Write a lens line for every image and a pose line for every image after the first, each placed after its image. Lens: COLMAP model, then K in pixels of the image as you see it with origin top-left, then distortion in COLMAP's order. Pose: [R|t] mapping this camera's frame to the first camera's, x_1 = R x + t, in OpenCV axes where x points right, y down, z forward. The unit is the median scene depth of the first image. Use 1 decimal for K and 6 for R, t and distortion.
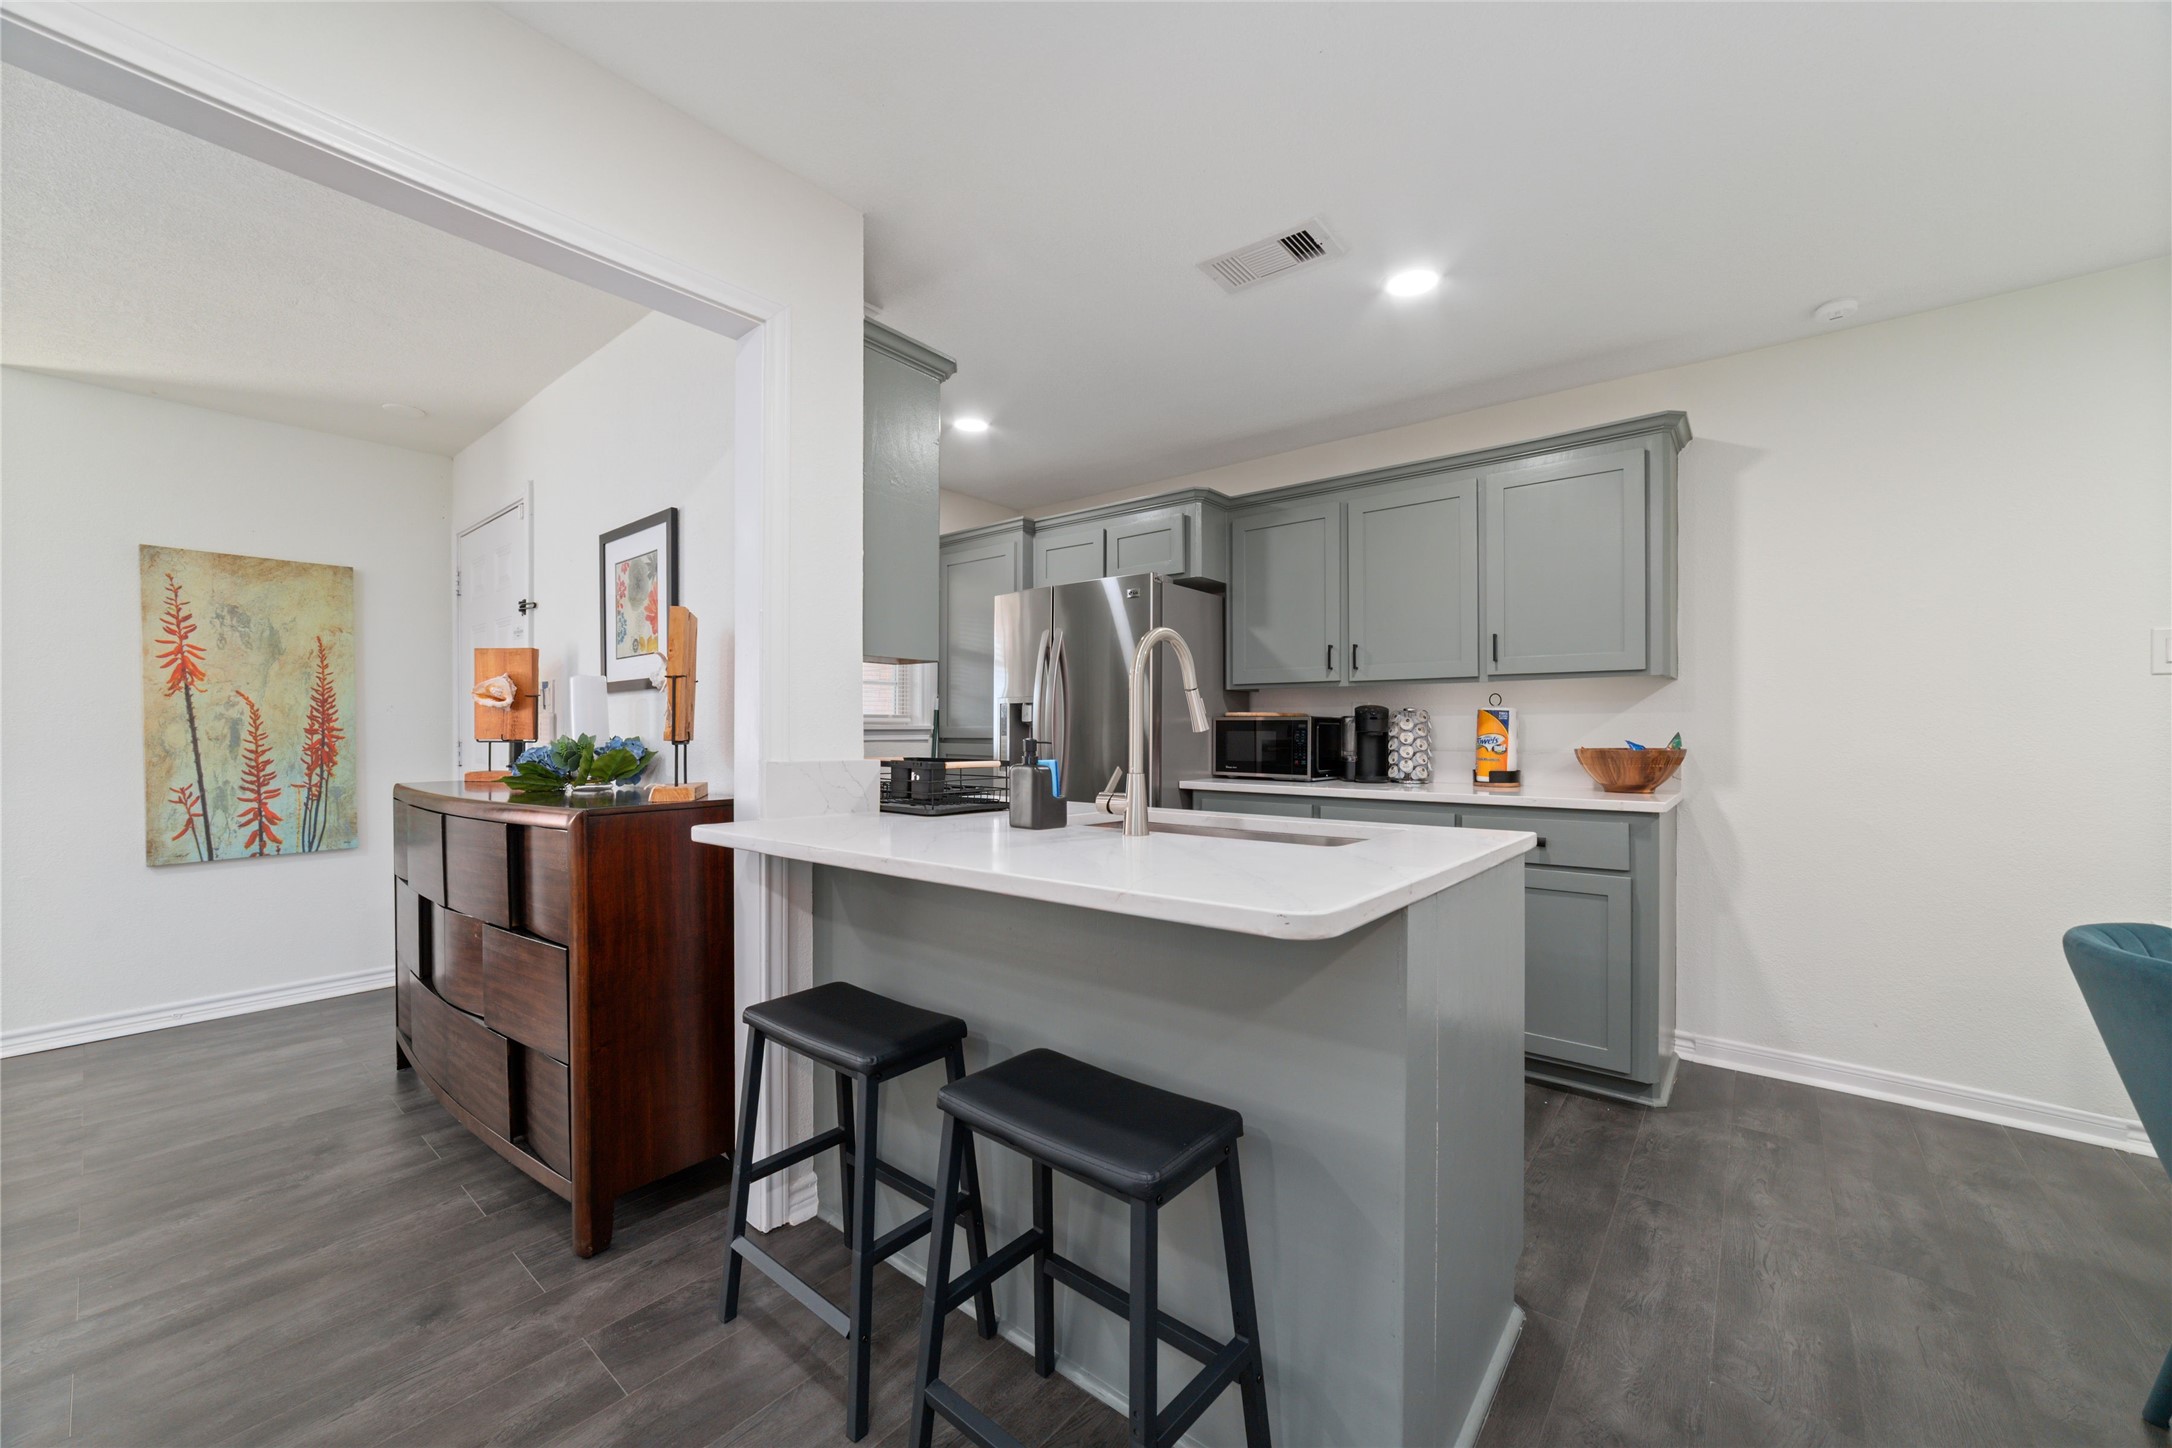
lens RADIAL K [[833.8, 0, 1090.2], [0, 833.8, 726.0], [0, 0, 1]] dist [-0.019098, 0.005980]
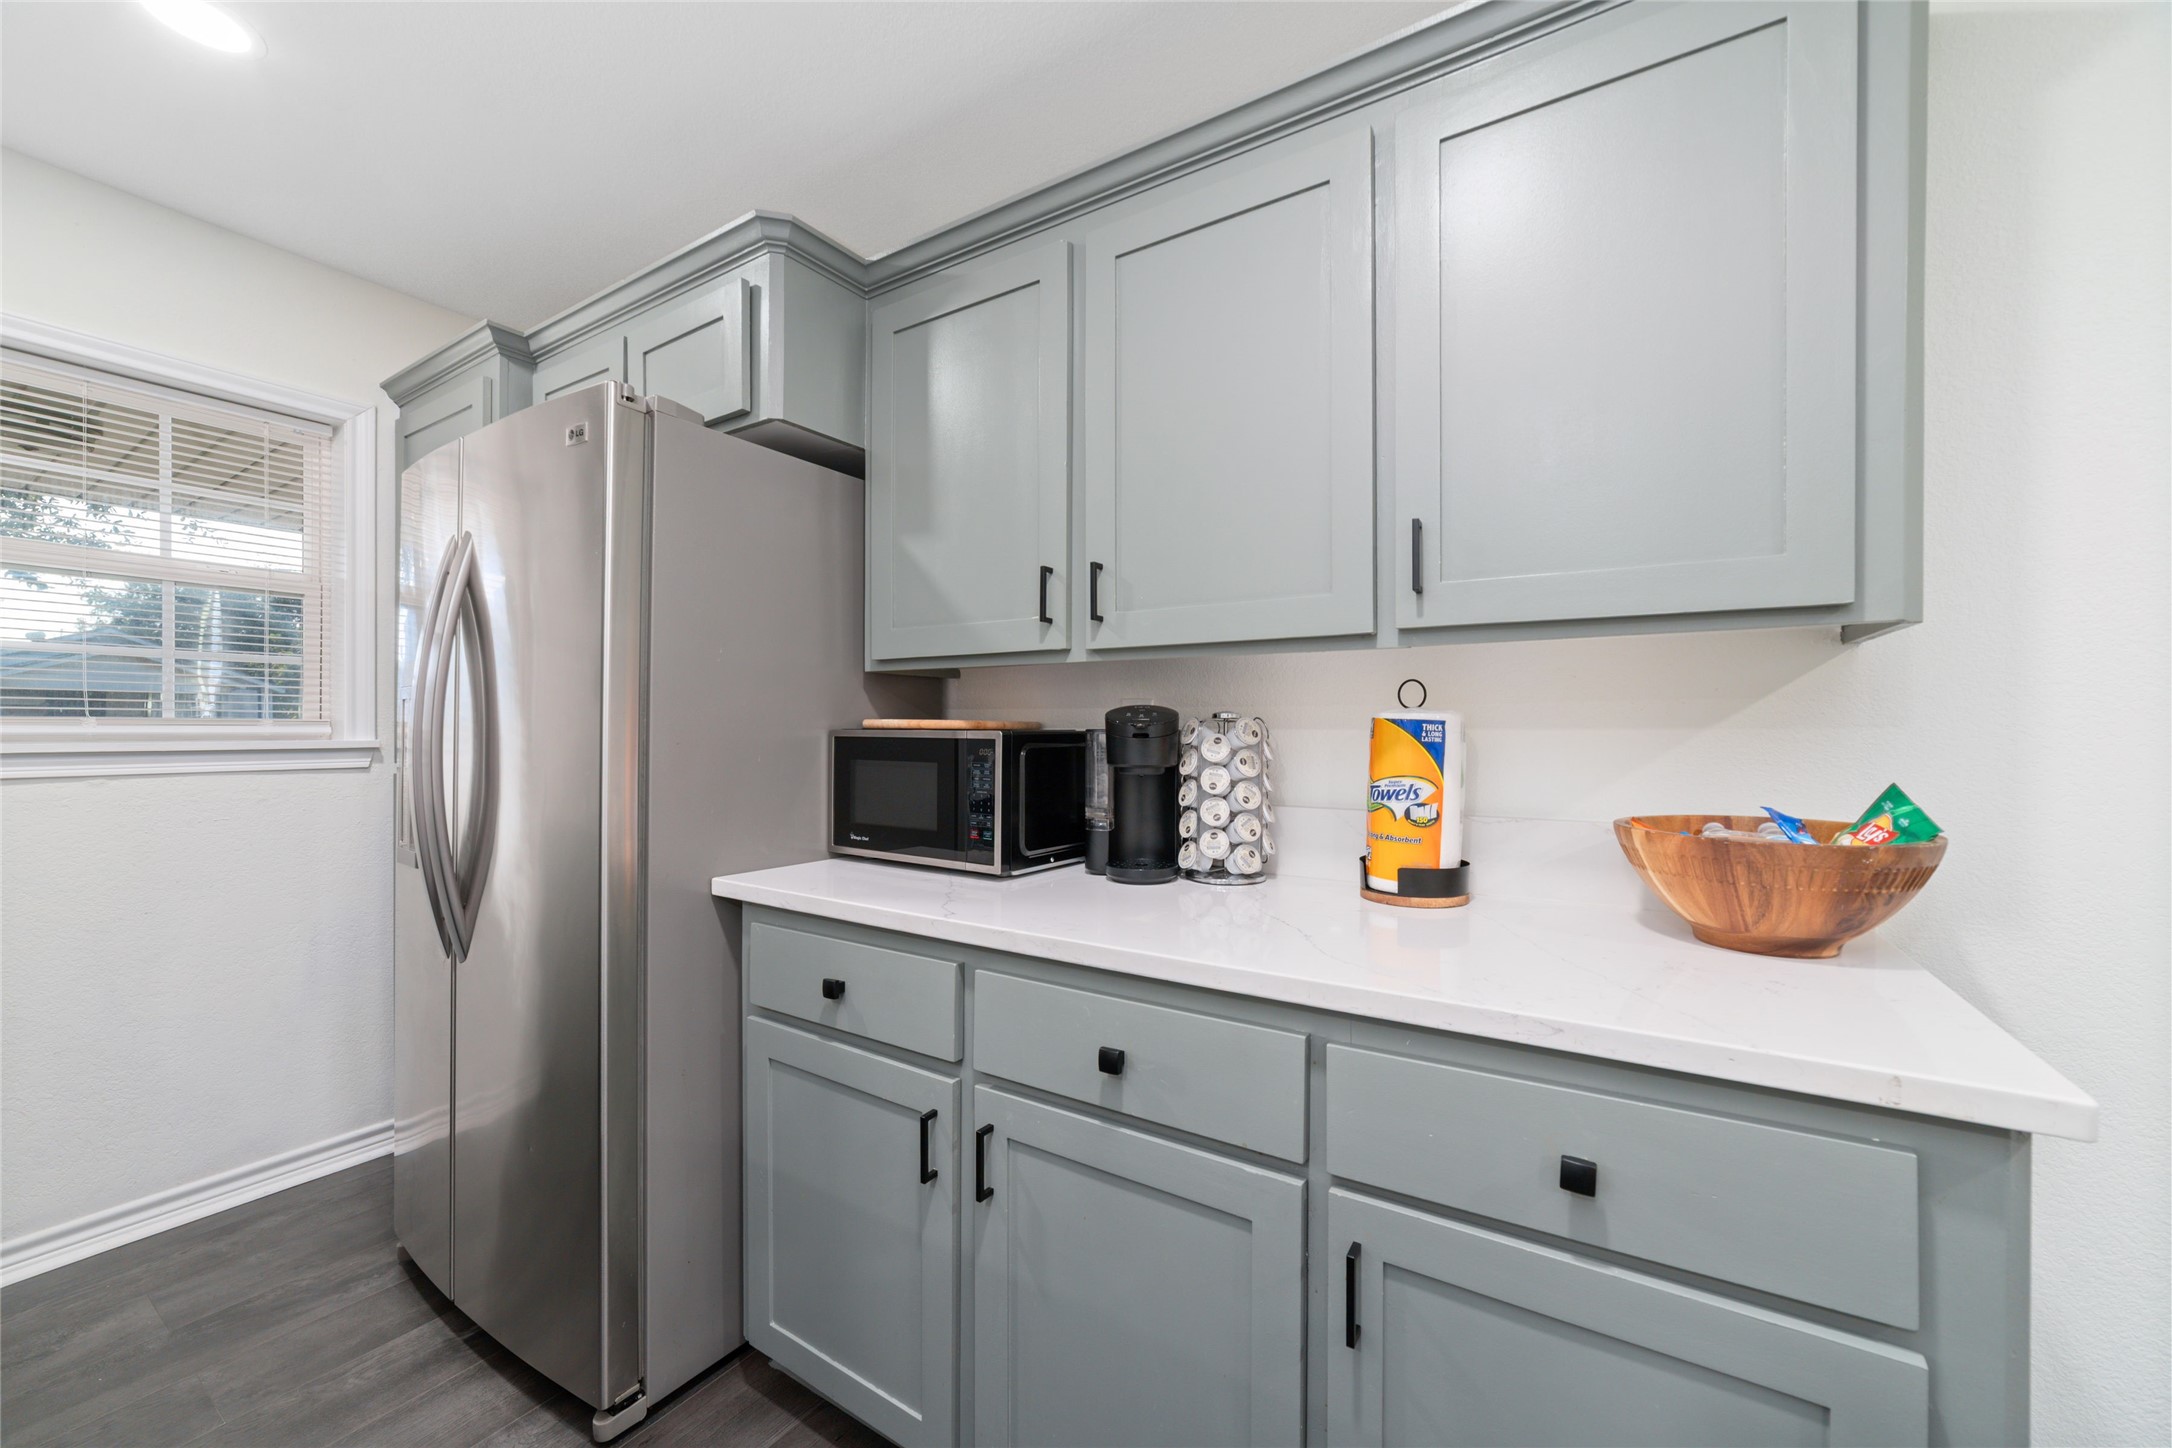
lens RADIAL K [[833.8, 0, 1087.9], [0, 833.8, 726.8], [0, 0, 1]] dist [-0.019098, 0.005980]
pose [[0.993682, 0.001926, 0.112214, 0.276004], [-0.002114, 0.999997, 0.001556, -0.015335], [-0.112210, -0.001784, 0.993683, 0.596788]]
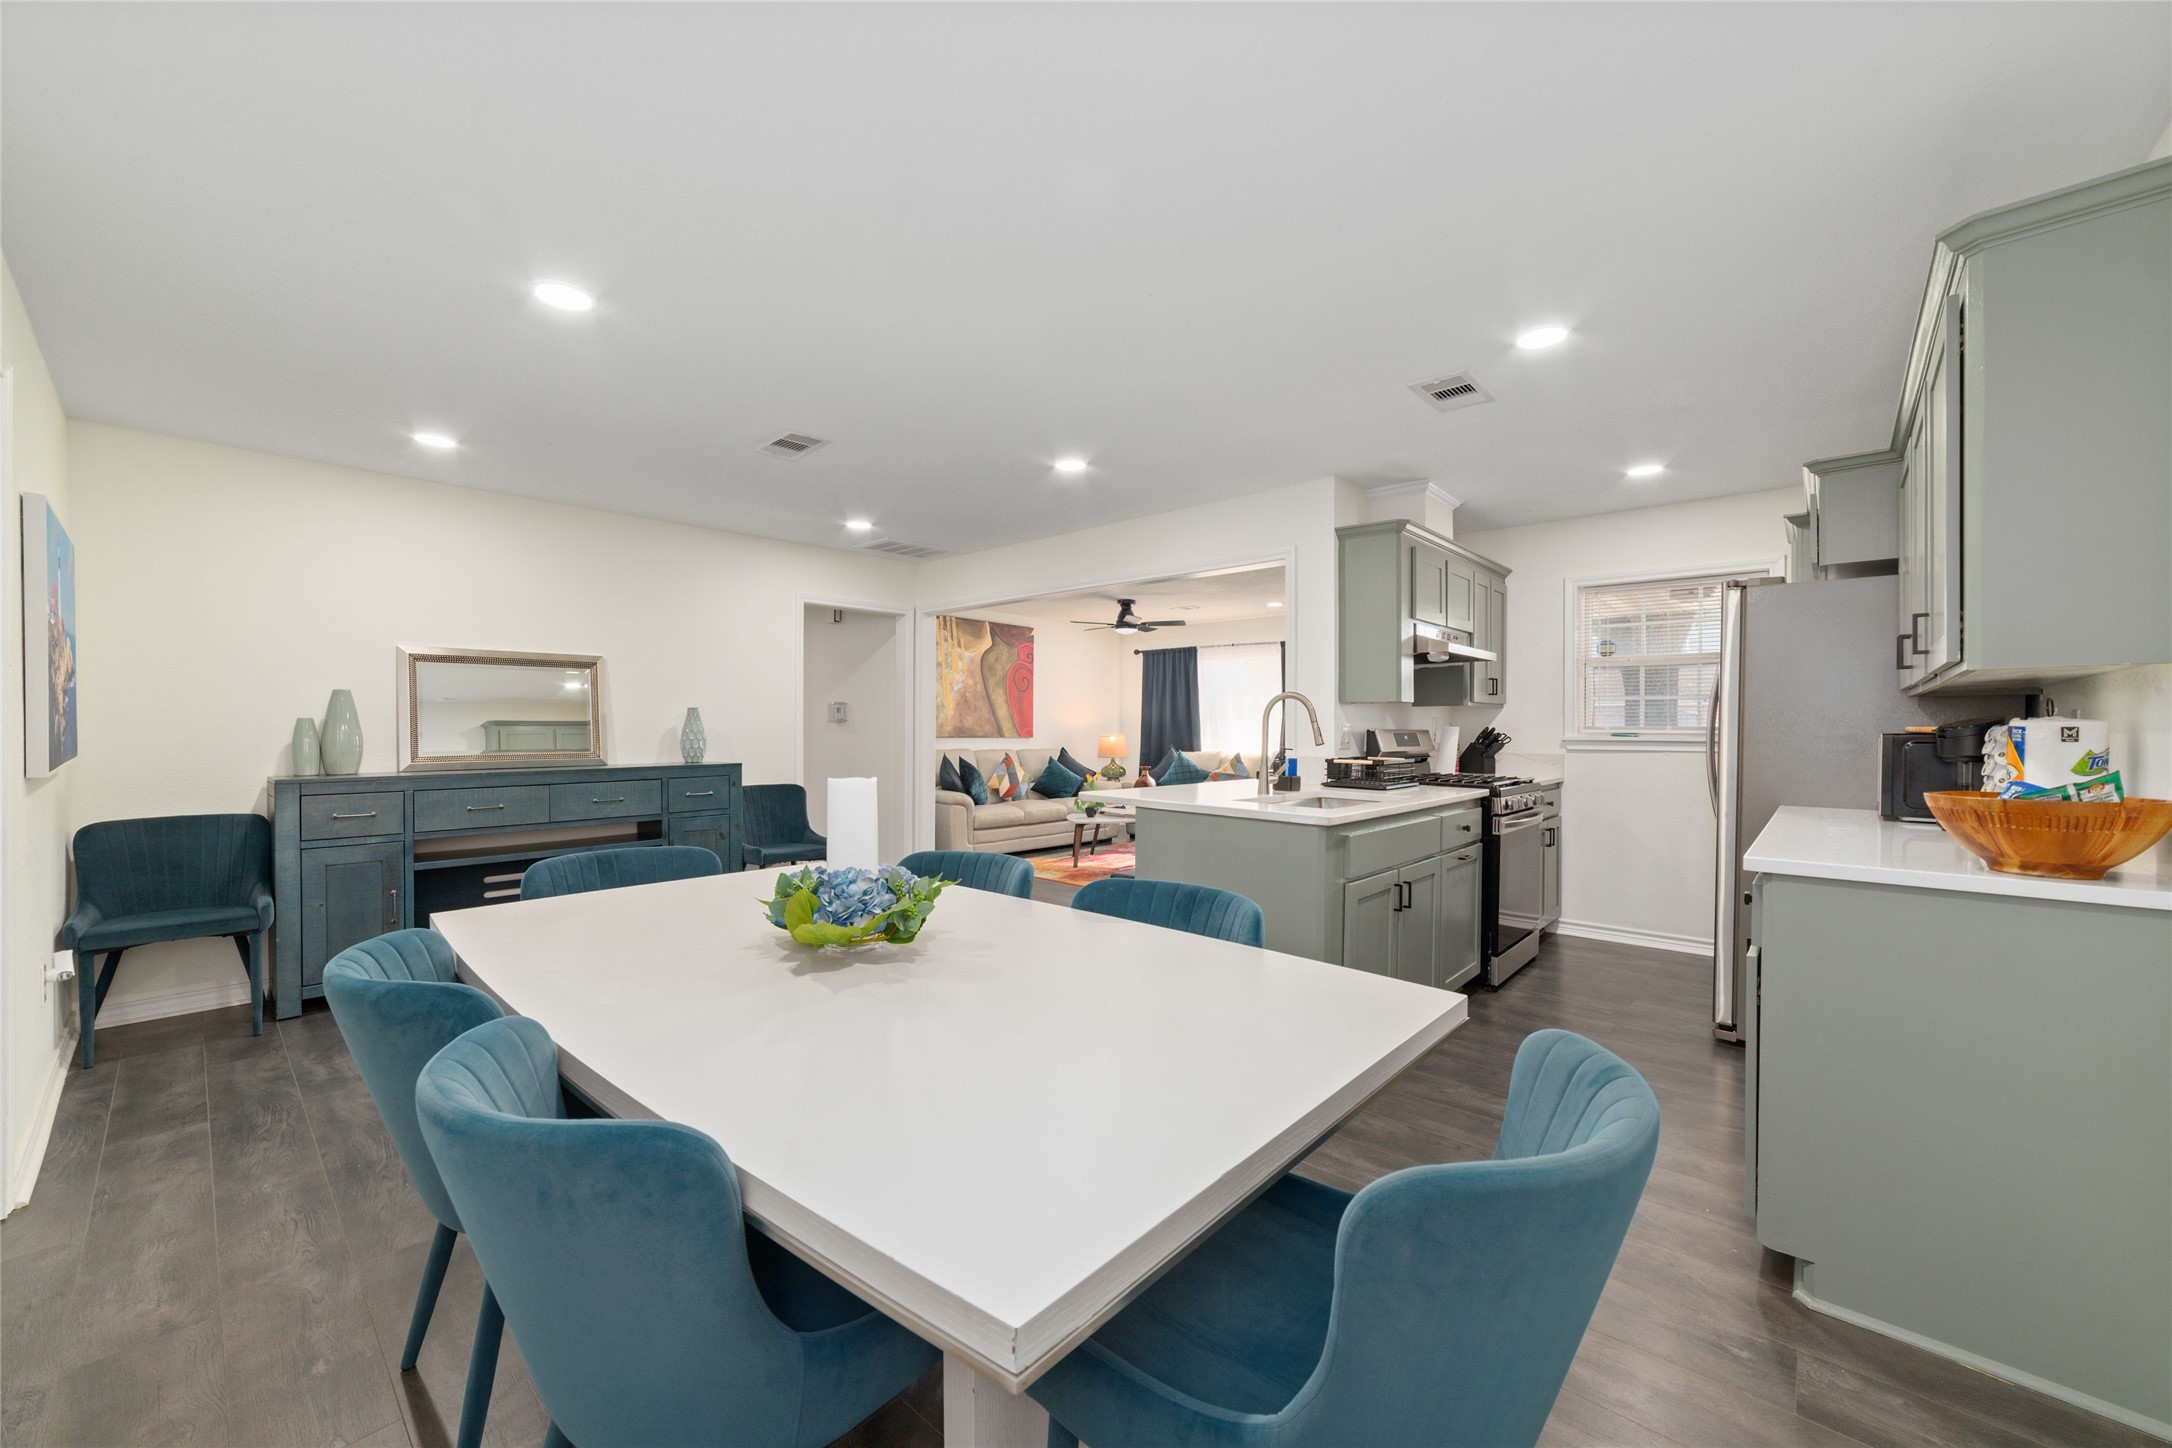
lens RADIAL K [[833.8, 0, 1092.7], [0, 833.8, 724.5], [0, 0, 1]] dist [-0.019098, 0.005980]
pose [[-0.044646, -0.002418, -0.999000, 1.109141], [-0.003755, 0.999990, -0.002252, -0.015924], [0.998996, 0.003650, -0.044655, 0.336515]]
